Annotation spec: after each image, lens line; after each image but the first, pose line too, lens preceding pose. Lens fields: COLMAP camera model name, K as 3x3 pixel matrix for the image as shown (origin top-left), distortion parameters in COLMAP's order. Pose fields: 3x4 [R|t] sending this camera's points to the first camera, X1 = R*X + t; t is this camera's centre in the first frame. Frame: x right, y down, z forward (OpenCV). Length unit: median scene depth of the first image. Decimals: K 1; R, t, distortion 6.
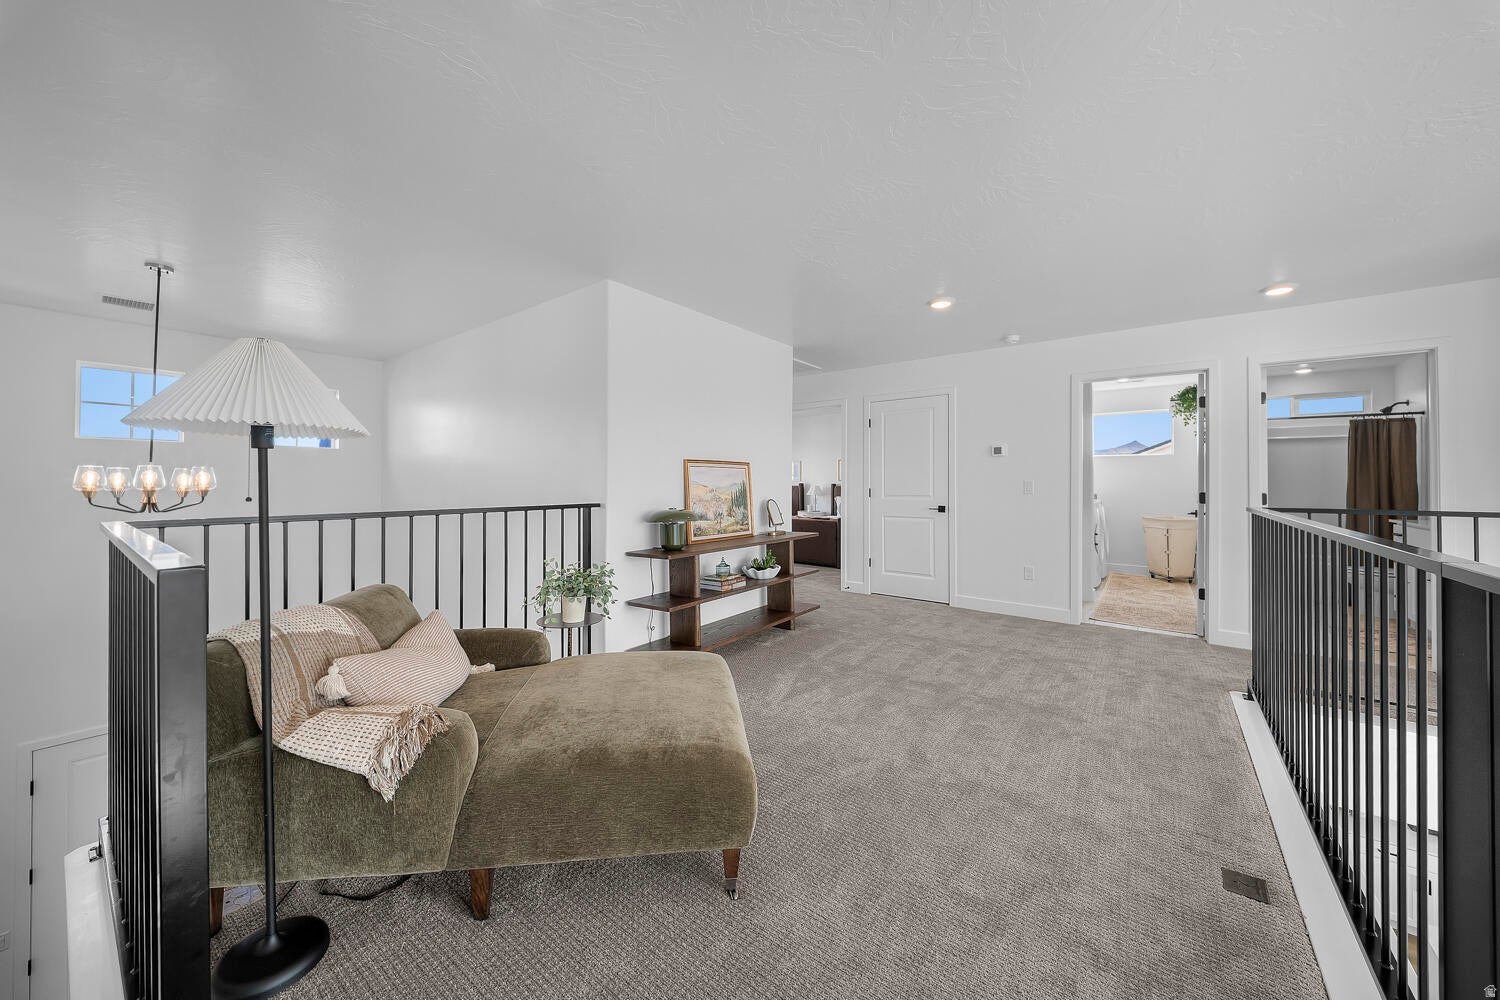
lens RADIAL K [[521.9, 0, 750.0], [0, 521.9, 500.0], [0, 0, 1]] dist [-0.000449, -0.000033]
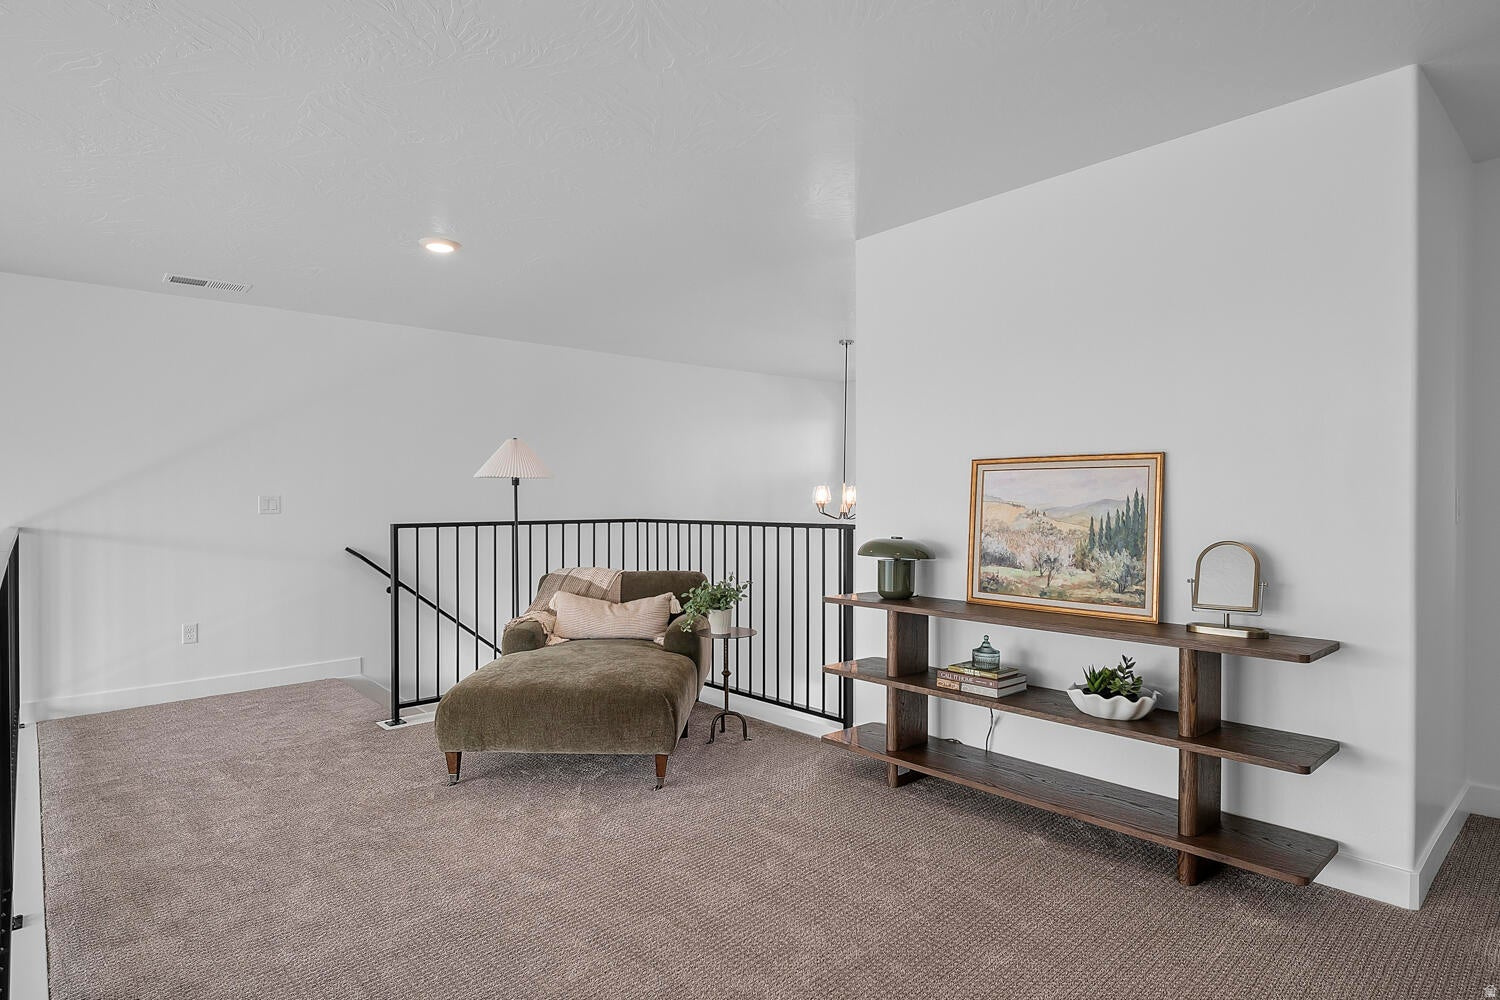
lens RADIAL K [[812.2, 0, 750.0], [0, 812.2, 500.0], [0, 0, 1]] dist [0.000598, 0.000019]
pose [[-0.186454, 0.009096, -0.982422, 0.792311], [-0.024056, 0.999615, 0.013821, -0.036540], [0.982169, 0.026210, -0.186164, 0.867112]]
